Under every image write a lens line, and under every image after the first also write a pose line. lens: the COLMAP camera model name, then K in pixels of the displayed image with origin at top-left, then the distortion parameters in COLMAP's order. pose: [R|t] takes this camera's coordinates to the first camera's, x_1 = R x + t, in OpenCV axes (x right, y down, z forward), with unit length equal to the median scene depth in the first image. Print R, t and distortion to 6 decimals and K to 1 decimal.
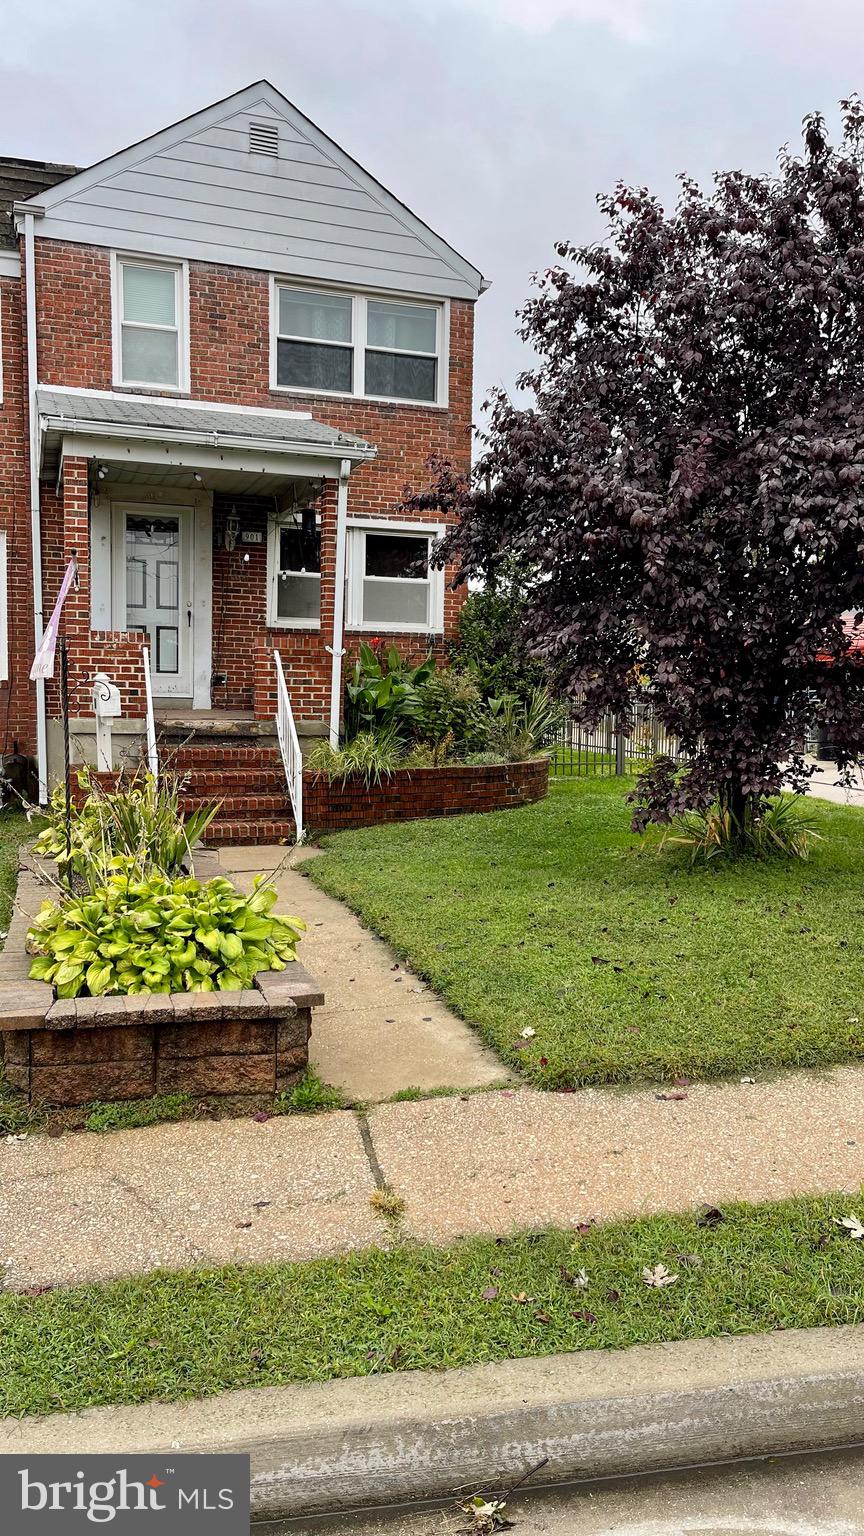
lens RADIAL K [[1144.0, 0, 428.1], [0, 1144.0, 794.9], [0, 0, 1]] dist [0.028888, -0.000911]
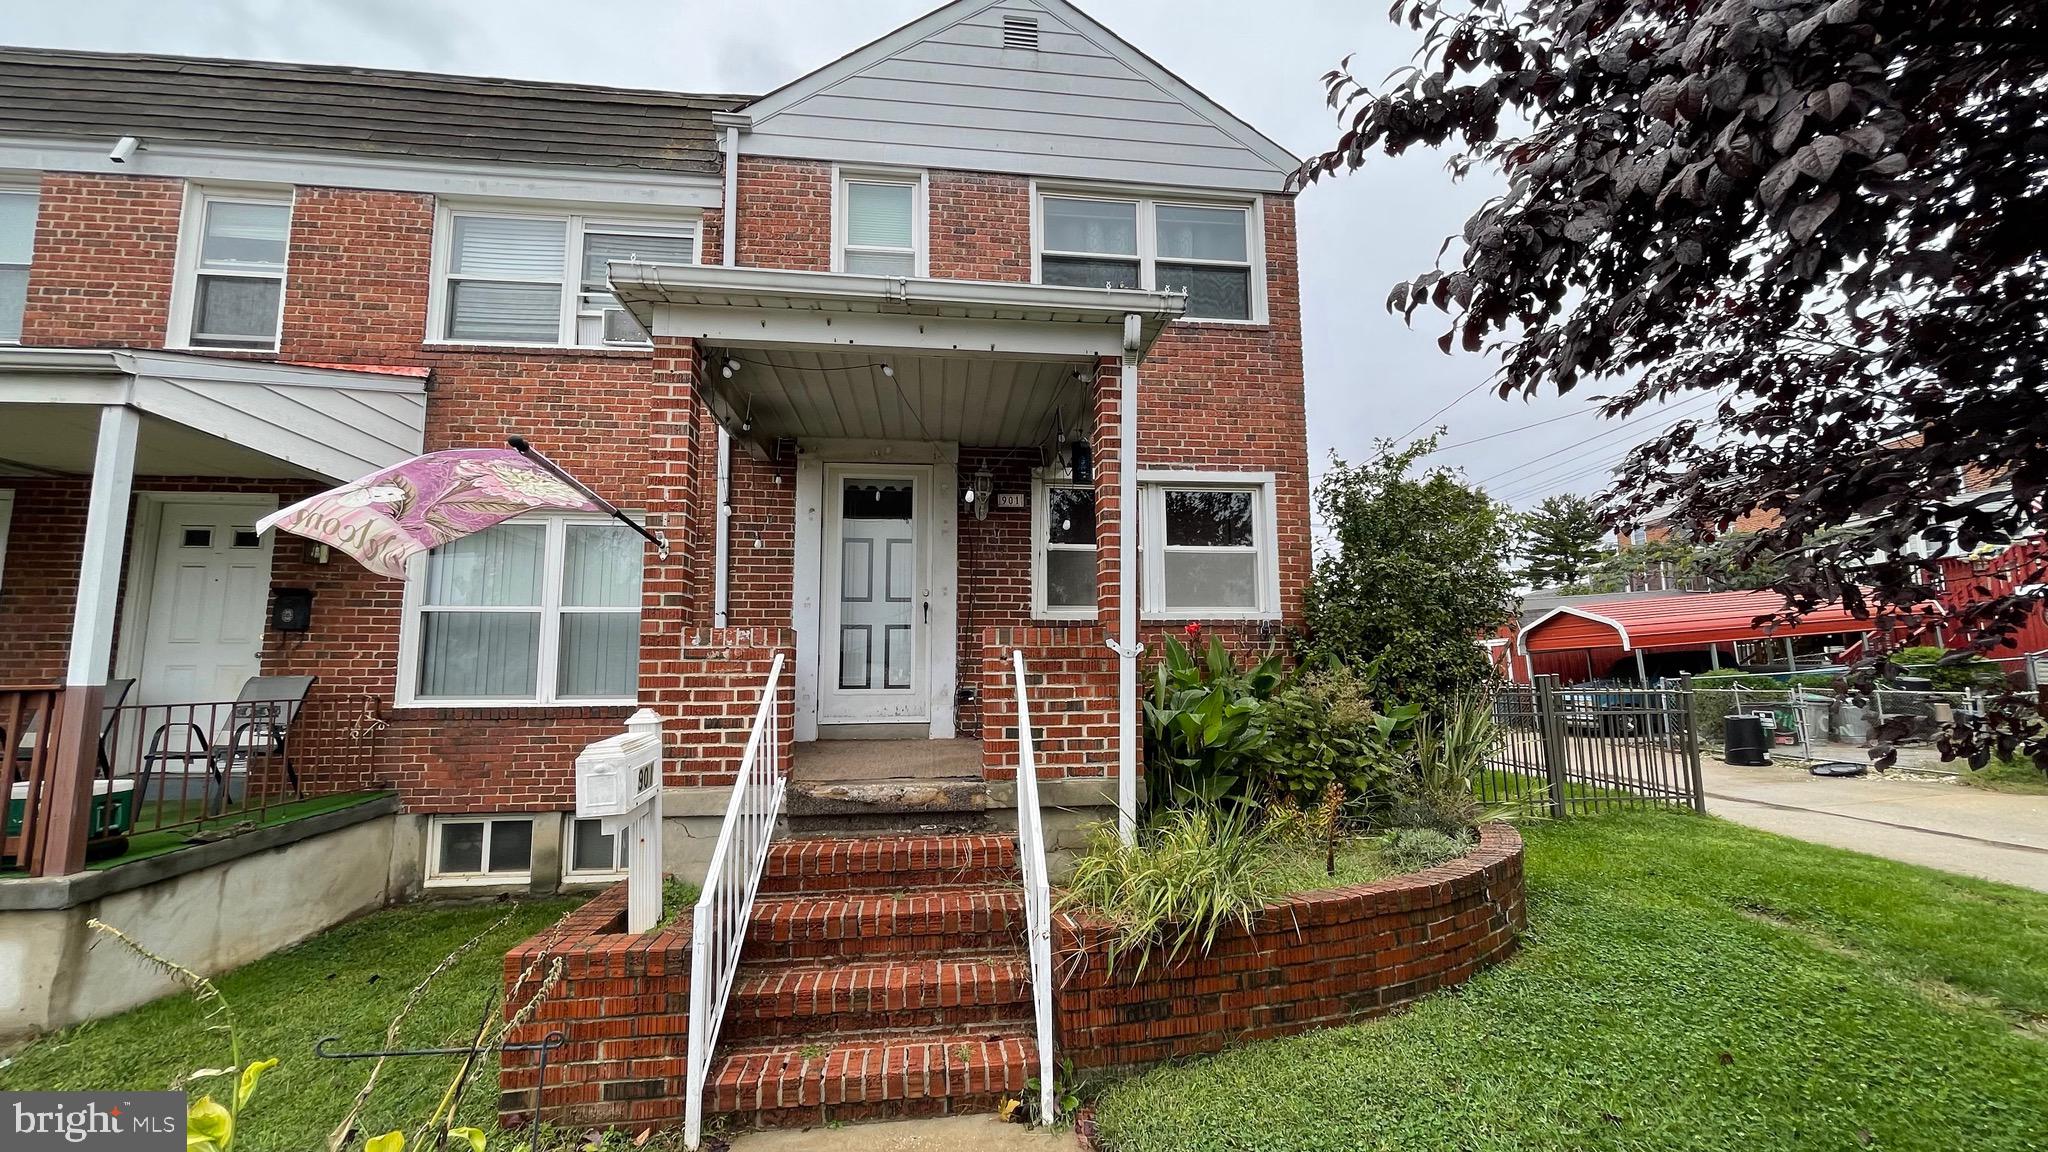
lens RADIAL K [[819.0, 0, 1033.1], [0, 819.0, 585.8], [0, 0, 1]] dist [0.001143, -0.000059]
pose [[0.978593, -0.050794, -0.199440, -0.039486], [0.008829, 0.978534, -0.205896, -0.066450], [0.205617, 0.199727, 0.958035, 0.543373]]
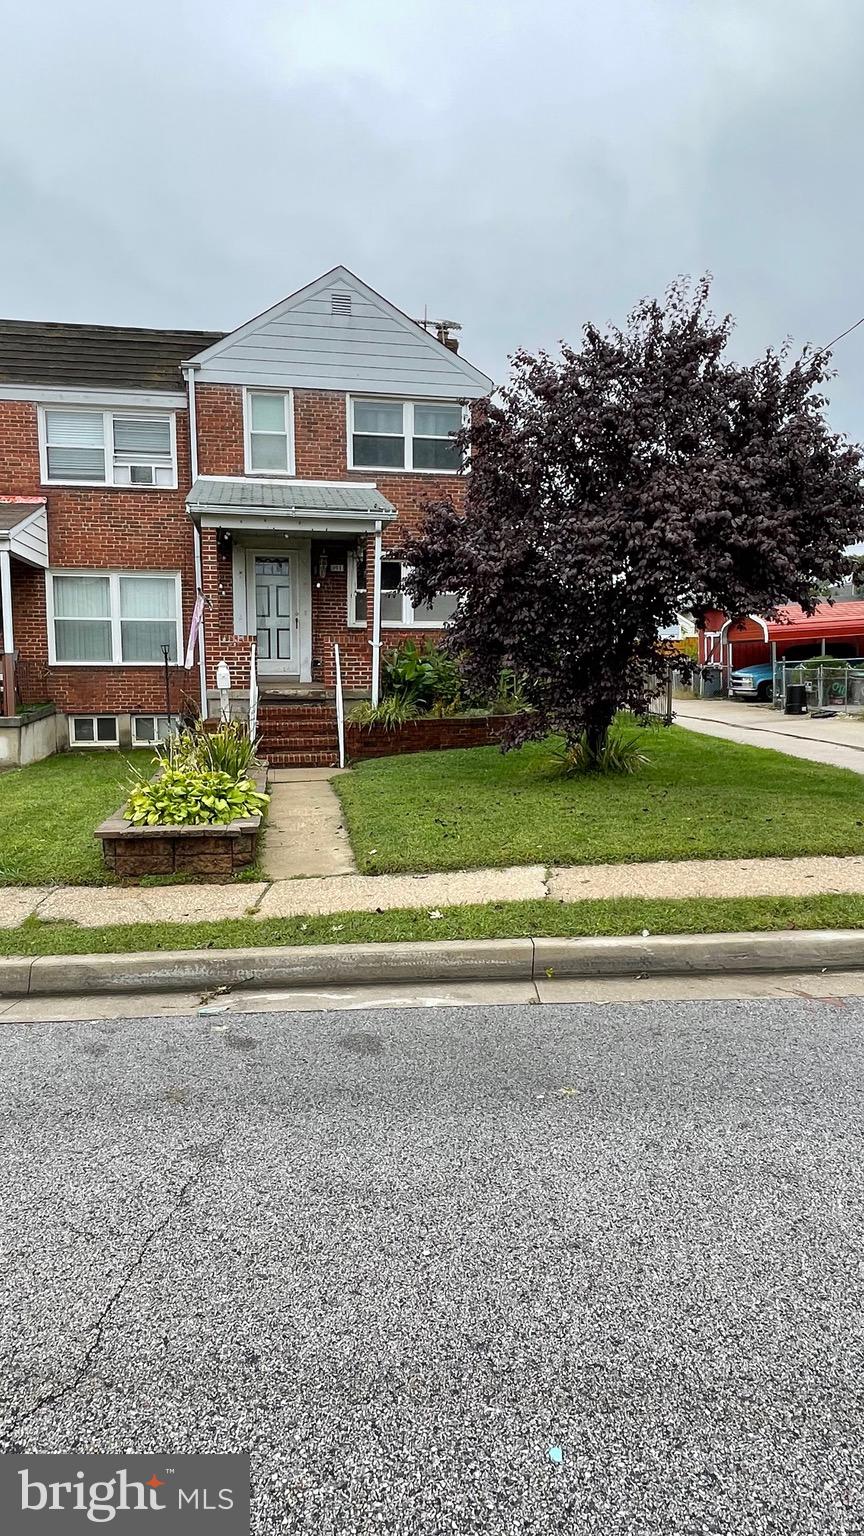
lens RADIAL K [[913.4, 0, 432.0], [0, 913.4, 768.0], [0, 0, 1]] dist [0.023001, -0.000800]
pose [[0.988678, 0.000624, -0.150051, 0.161649], [0.002779, 0.999744, 0.022470, 0.012975], [0.150027, -0.022632, 0.988423, -0.191153]]
